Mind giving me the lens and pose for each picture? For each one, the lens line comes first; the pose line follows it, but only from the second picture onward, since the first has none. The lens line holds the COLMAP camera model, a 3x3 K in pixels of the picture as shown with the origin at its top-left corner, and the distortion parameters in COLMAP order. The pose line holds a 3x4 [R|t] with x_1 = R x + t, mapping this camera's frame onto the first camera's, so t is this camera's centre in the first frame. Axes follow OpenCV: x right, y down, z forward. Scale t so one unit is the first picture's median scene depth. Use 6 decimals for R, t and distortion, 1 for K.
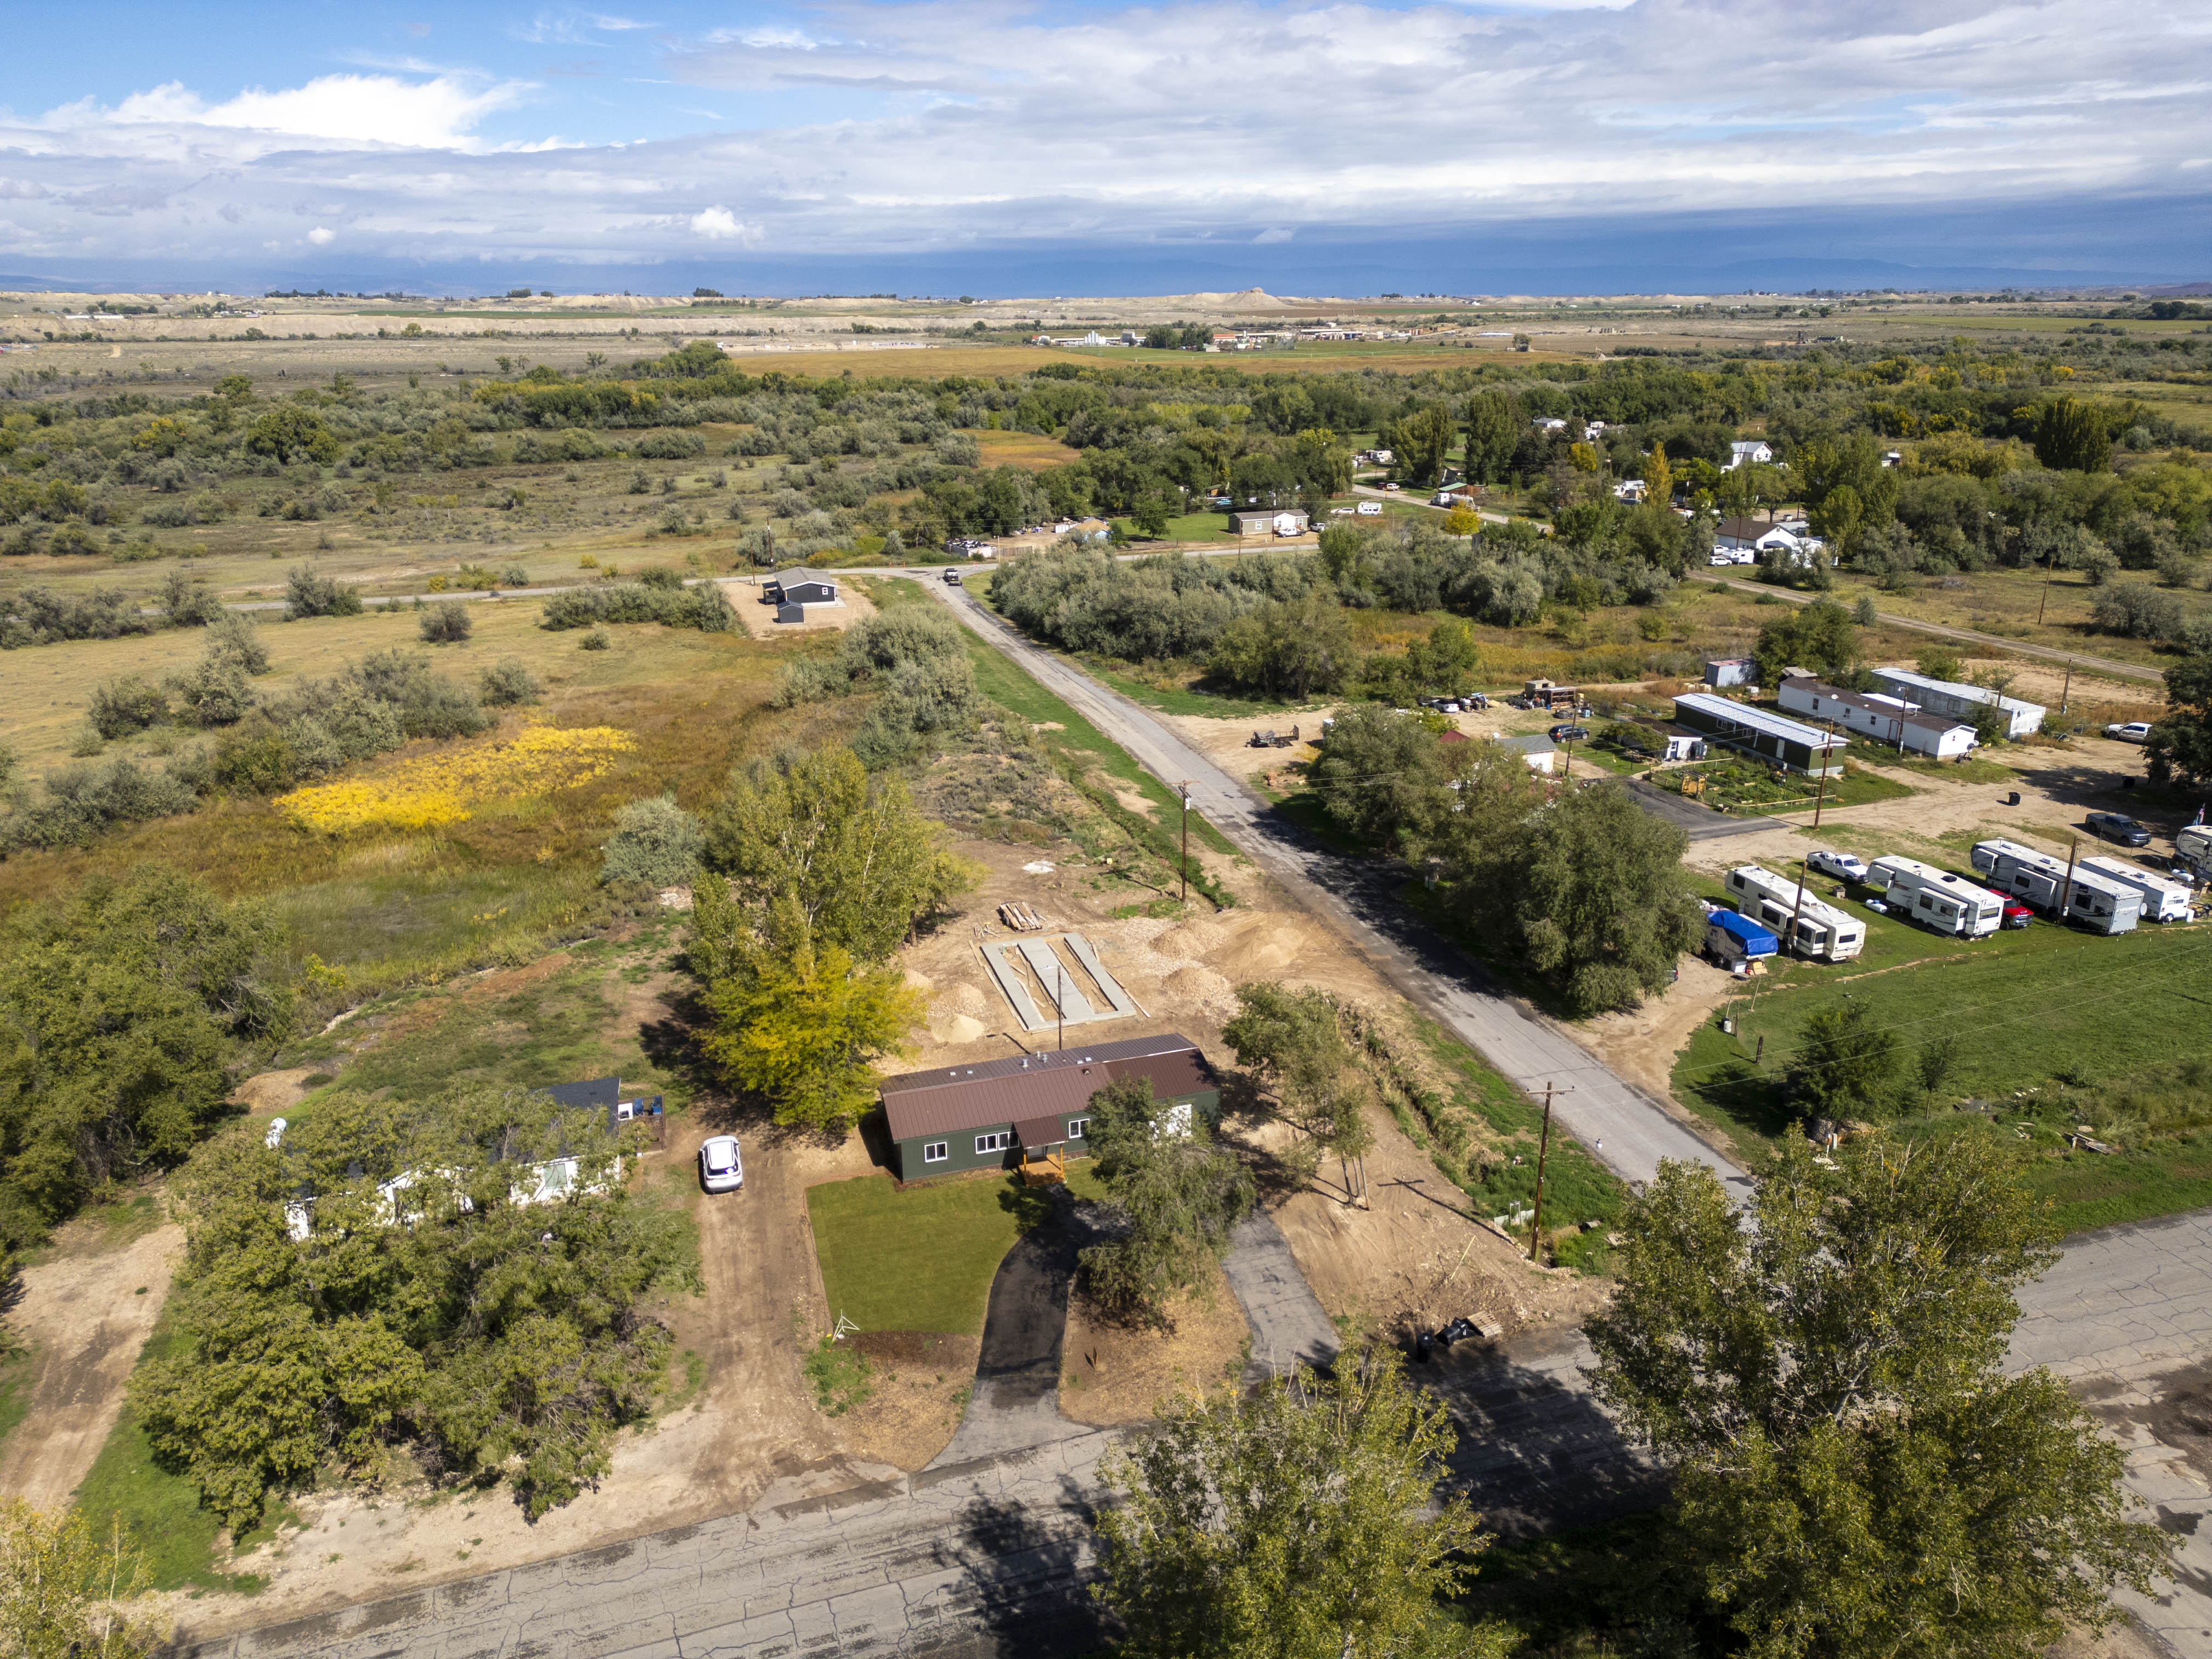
lens RADIAL K [[1528.9, 0, 1109.6], [0, 1528.9, 852.0], [0, 0, 1]] dist [0.074809, -0.064777]
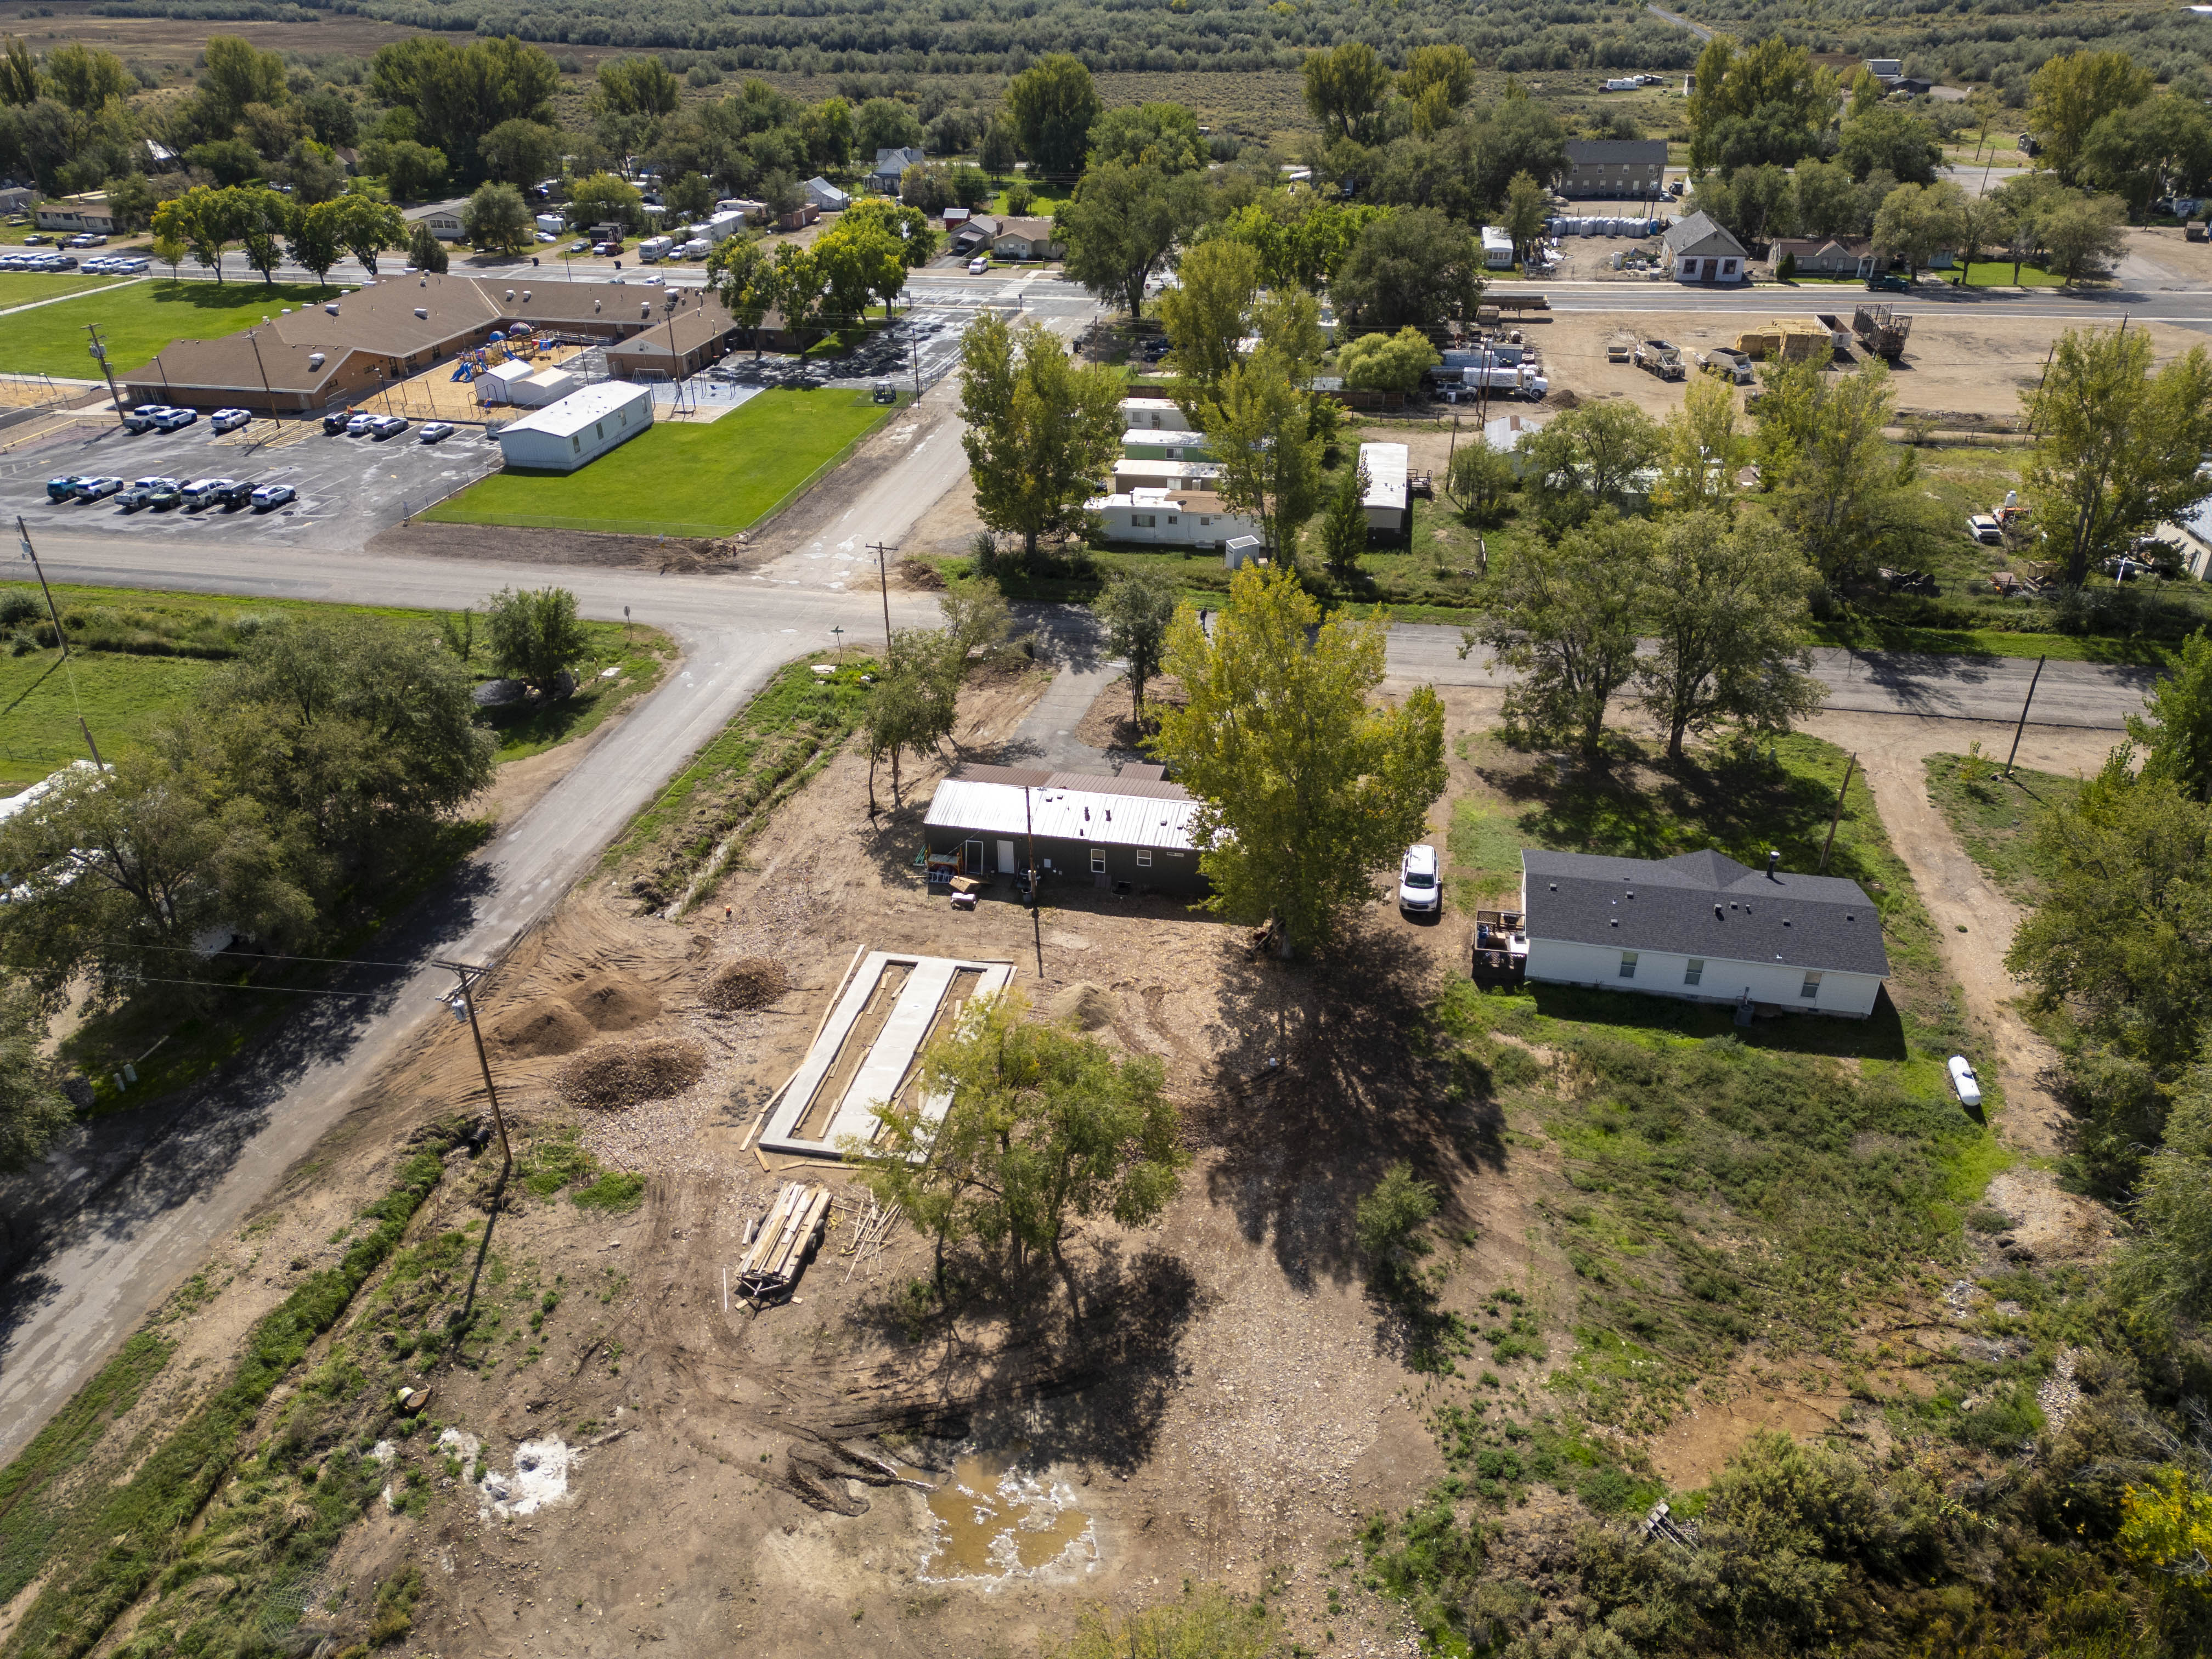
lens RADIAL K [[1539.5, 0, 1111.8], [0, 1539.5, 832.6], [0, 0, 1]] dist [0.072765, -0.060836]
pose [[-0.879836, -0.220167, 0.421206, -0.258365], [0.178252, 0.668681, 0.721867, -0.303406], [-0.440584, 0.710205, -0.549085, 0.851527]]
